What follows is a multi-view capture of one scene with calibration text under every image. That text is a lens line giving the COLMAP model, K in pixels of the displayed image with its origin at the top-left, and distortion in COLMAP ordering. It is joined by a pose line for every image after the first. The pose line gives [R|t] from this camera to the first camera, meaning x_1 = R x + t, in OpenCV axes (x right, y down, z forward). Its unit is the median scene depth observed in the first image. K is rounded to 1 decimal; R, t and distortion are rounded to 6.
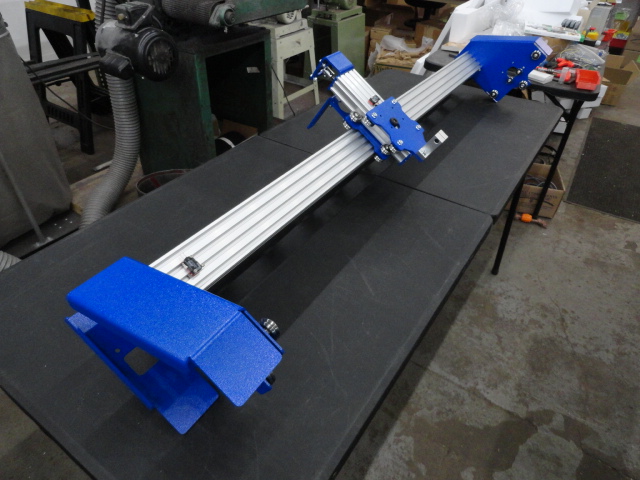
lens RADIAL K [[442.1, 0, 318.8], [0, 442.1, 241.5], [0, 0, 1]] dist [-0.000394, -0.010839]
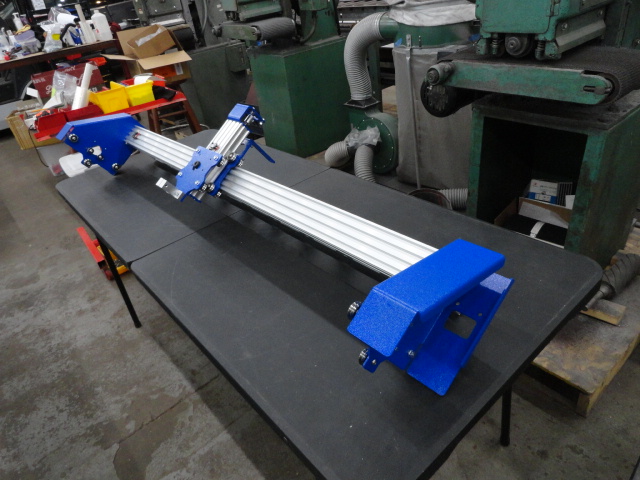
lens RADIAL K [[442.1, 0, 318.4], [0, 442.1, 238.9], [0, 0, 1]] dist [-0.000394, -0.010839]
pose [[-0.267078, 0.520174, -0.811226, 0.805806], [-0.500060, 0.644791, 0.578087, -0.691234], [0.823777, 0.560056, 0.087909, 0.888640]]
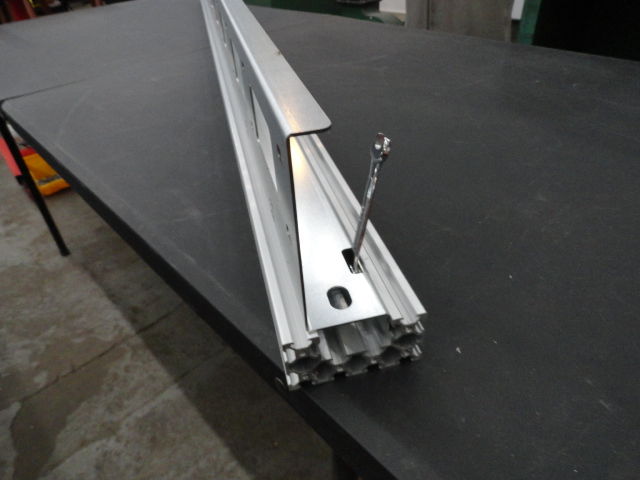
lens RADIAL K [[442.1, 0, 320.7], [0, 442.1, 240.7], [0, 0, 1]] dist [-0.000394, -0.010839]
pose [[-0.225534, 0.573113, -0.787830, 0.648925], [-0.558517, 0.586522, 0.586558, -0.407913], [0.798243, 0.572306, 0.187813, 0.968764]]
